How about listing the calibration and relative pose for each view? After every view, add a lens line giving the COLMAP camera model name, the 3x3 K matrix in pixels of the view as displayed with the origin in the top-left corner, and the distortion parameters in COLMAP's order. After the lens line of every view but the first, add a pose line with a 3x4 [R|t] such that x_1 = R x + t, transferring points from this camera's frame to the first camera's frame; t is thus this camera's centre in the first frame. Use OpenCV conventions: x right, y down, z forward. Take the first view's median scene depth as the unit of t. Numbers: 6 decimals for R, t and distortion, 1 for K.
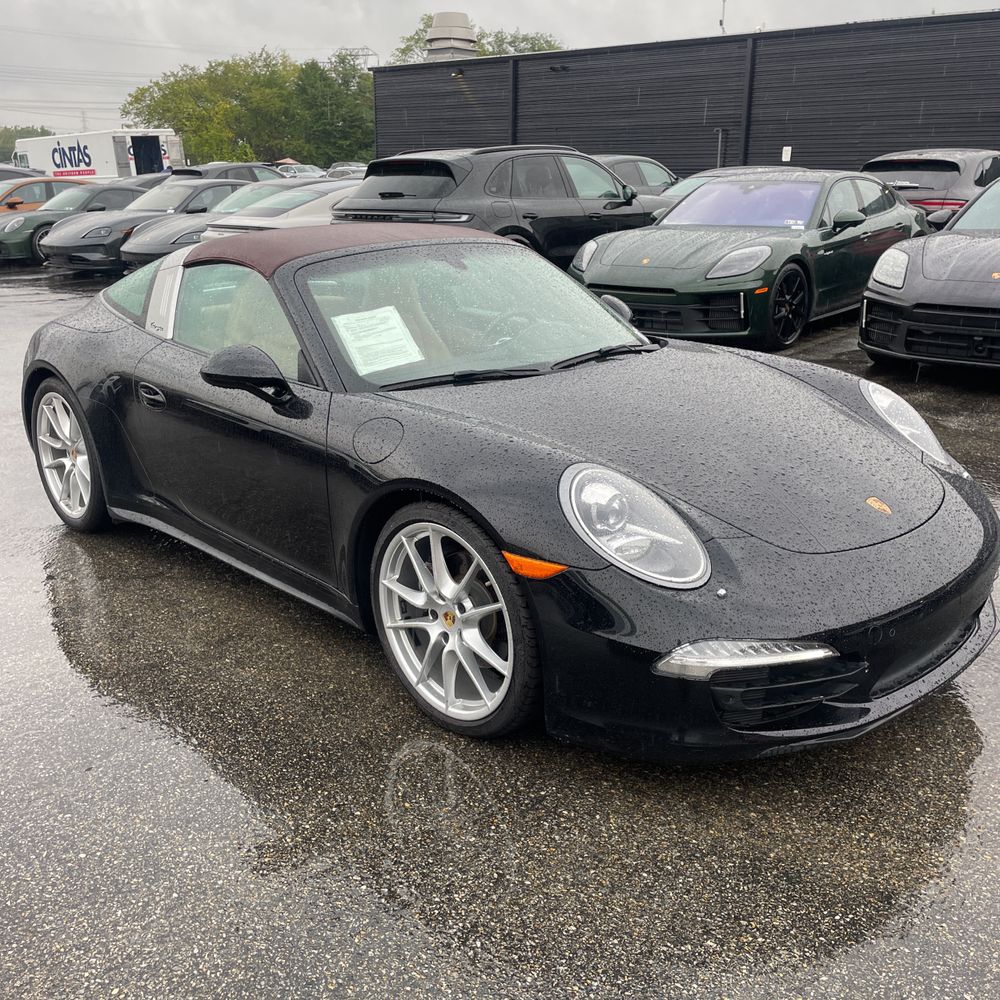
lens RADIAL K [[1007.8, 0, 491.6], [0, 1007.8, 502.2], [0, 0, 1]] dist [0.088391, -0.111933]
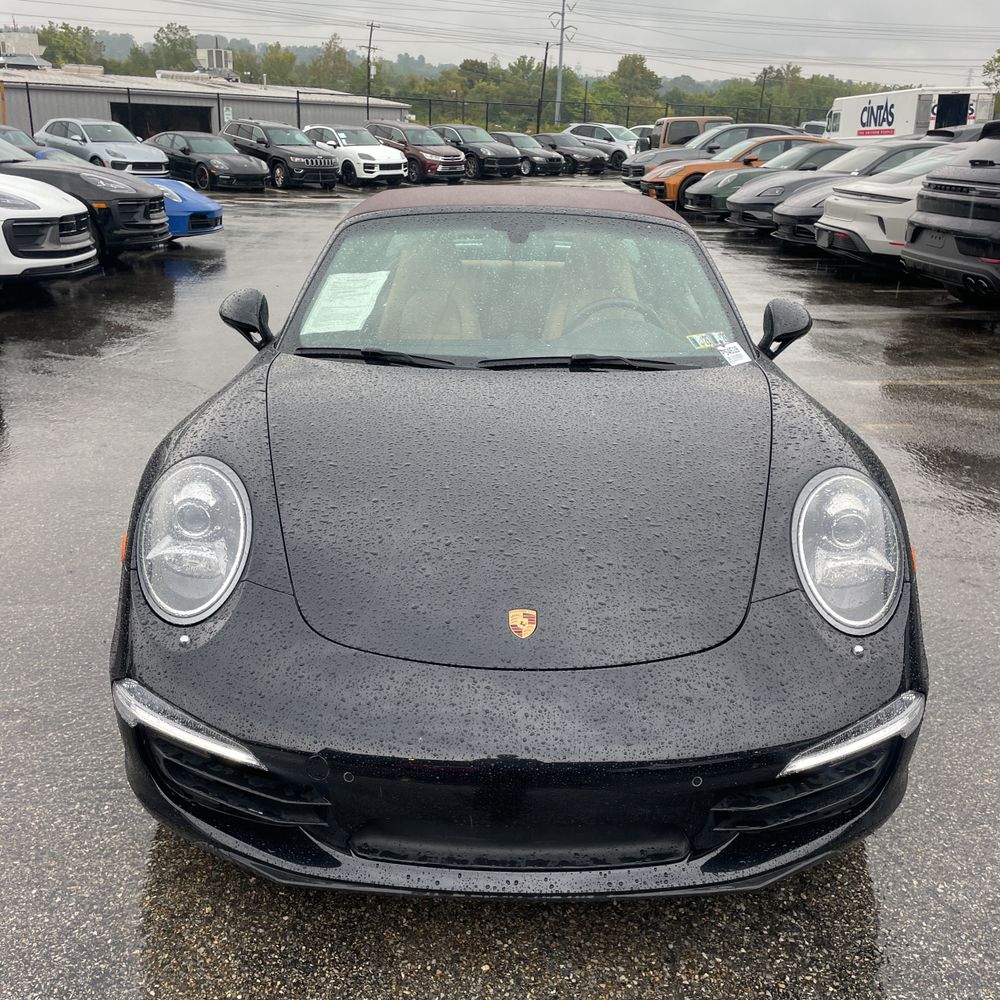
lens RADIAL K [[1007.8, 0, 491.6], [0, 1007.8, 502.2], [0, 0, 1]] dist [0.088391, -0.111933]
pose [[0.722324, 0.264054, -0.639159, 0.127457], [-0.241512, 0.962360, 0.124641, -0.025666], [0.648013, 0.064333, 0.758907, 0.072065]]
